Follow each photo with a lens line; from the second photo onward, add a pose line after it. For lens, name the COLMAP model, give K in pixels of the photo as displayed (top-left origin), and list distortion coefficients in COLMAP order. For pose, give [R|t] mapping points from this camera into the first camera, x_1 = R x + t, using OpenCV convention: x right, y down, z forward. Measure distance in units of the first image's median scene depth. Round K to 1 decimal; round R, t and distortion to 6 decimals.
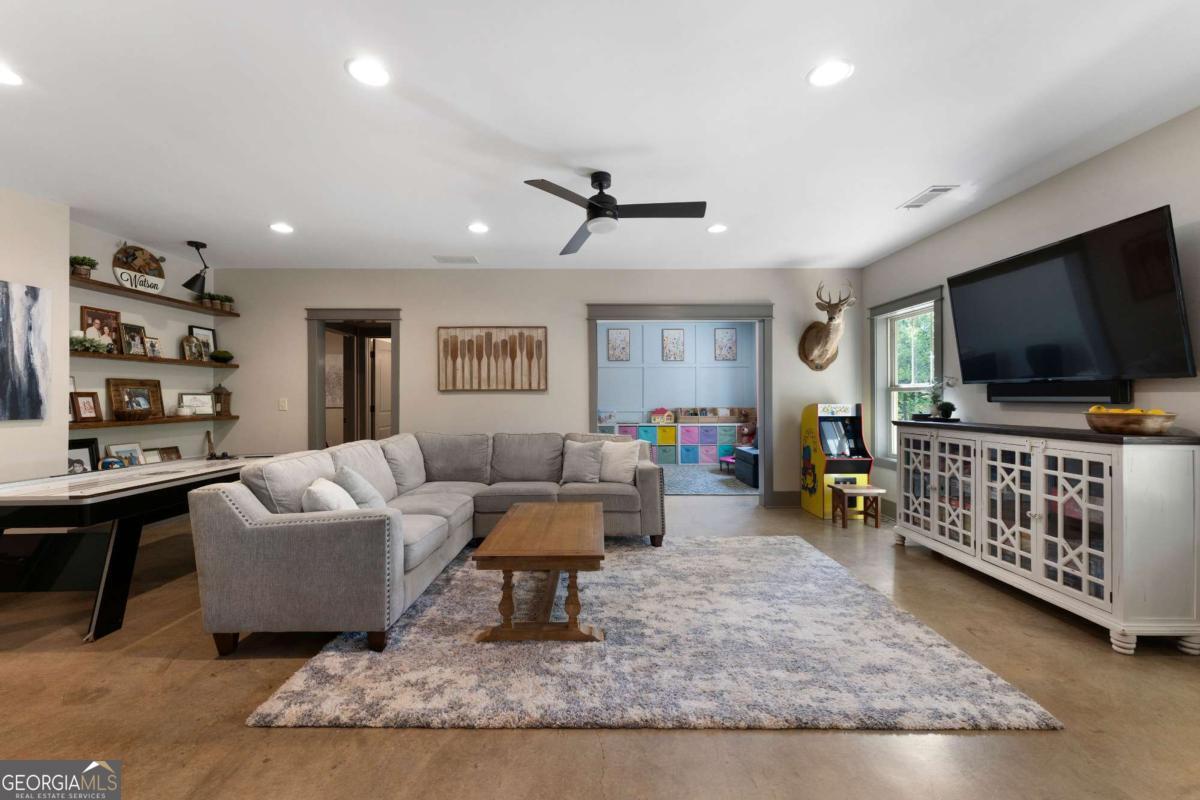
lens RADIAL K [[487.2, 0, 599.0], [0, 487.2, 396.4], [0, 0, 1]] dist [-0.004694, 0.001541]
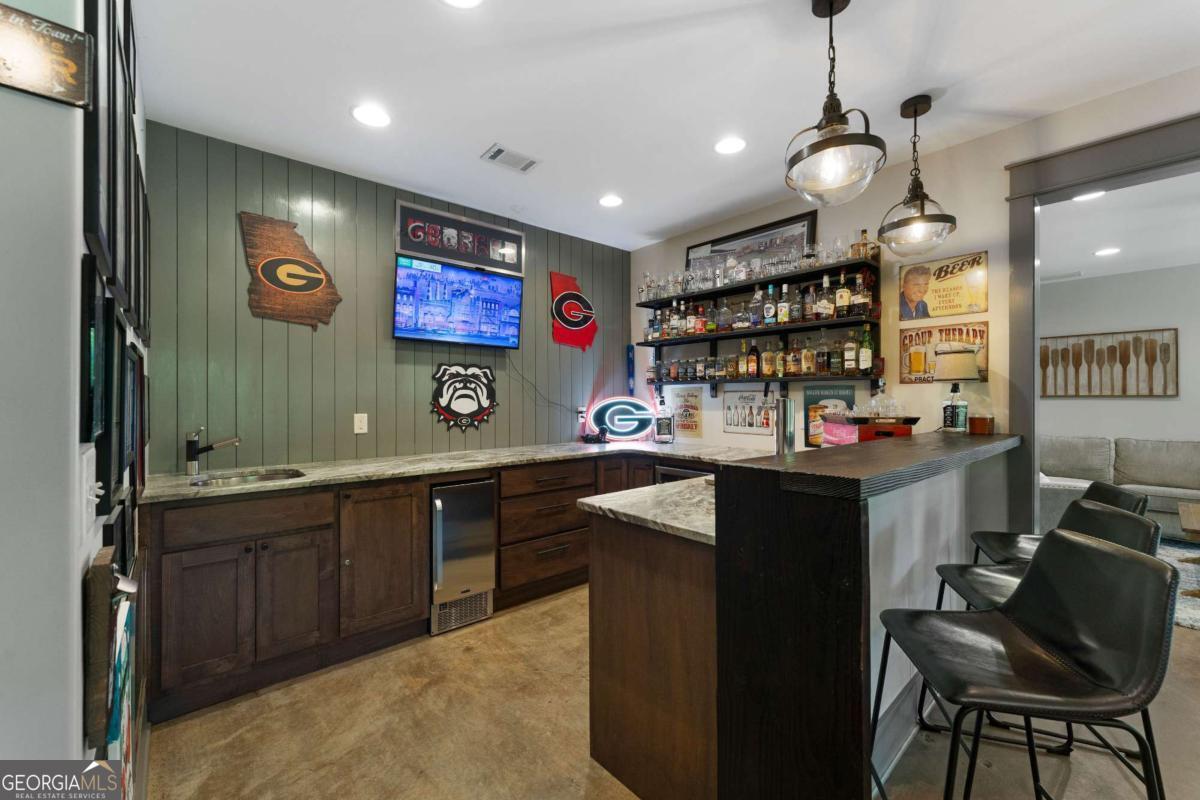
lens RADIAL K [[487.2, 0, 602.3], [0, 487.2, 398.6], [0, 0, 1]] dist [-0.004694, 0.001541]
pose [[0.668388, 0.001407, -0.743811, -0.151695], [-0.001460, 0.999999, 0.000579, -0.006568], [0.743811, 0.000699, 0.668389, -0.452236]]
